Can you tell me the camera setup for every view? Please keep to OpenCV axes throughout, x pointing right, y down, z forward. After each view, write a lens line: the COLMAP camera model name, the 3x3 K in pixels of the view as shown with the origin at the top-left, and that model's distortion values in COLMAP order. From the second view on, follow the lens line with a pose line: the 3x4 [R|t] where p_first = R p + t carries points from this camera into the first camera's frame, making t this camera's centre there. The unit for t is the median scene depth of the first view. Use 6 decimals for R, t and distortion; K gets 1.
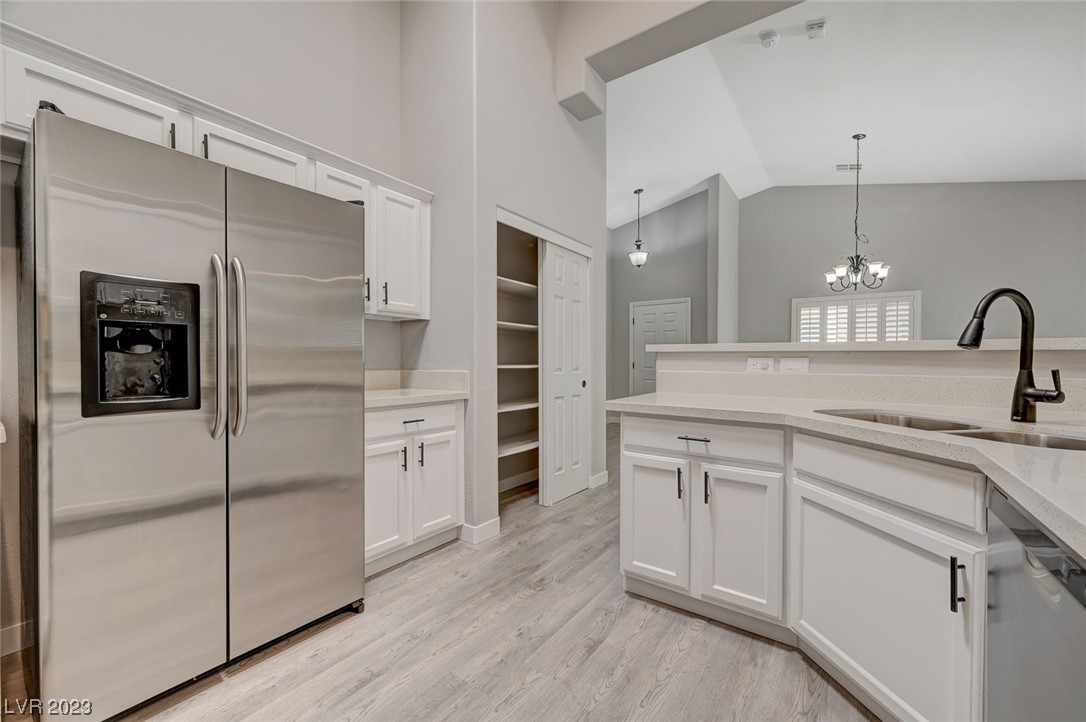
lens RADIAL K [[428.9, 0, 561.5], [0, 428.9, 366.2], [0, 0, 1]] dist [-0.007148, 0.001236]
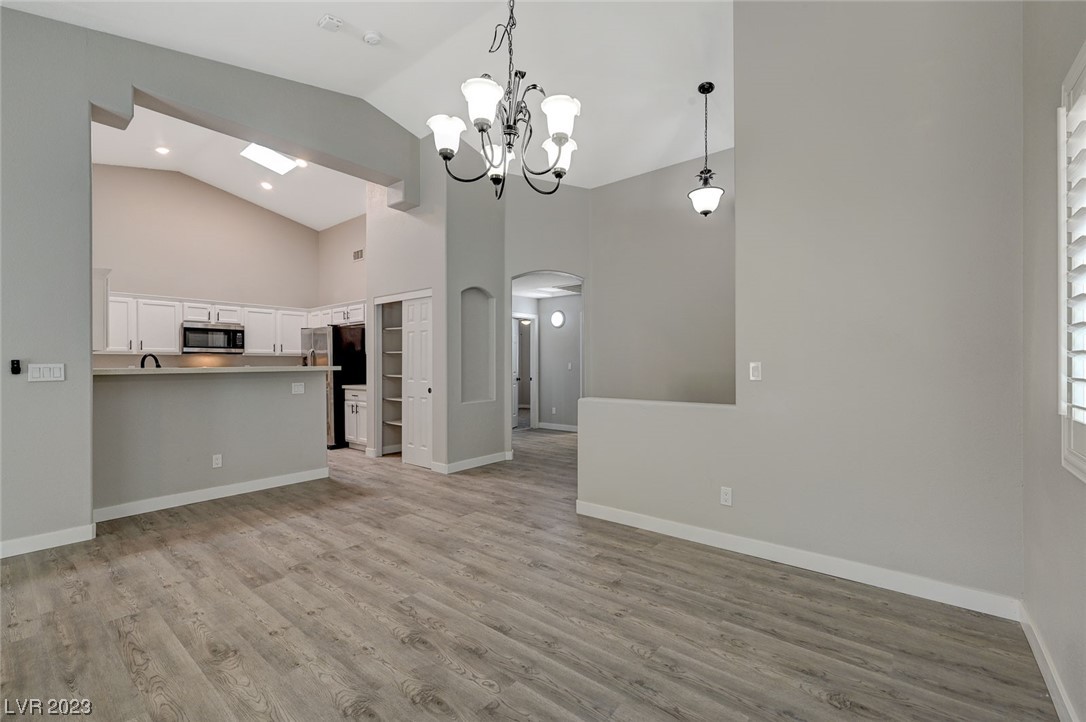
lens RADIAL K [[455.1, 0, 549.7], [0, 455.1, 368.3], [0, 0, 1]] dist [0.003010, -0.001692]
pose [[-0.072836, 0.004519, -0.997334, 2.839452], [-0.010169, 0.999934, 0.005274, -0.078825], [0.997292, 0.010526, -0.072785, 2.871802]]
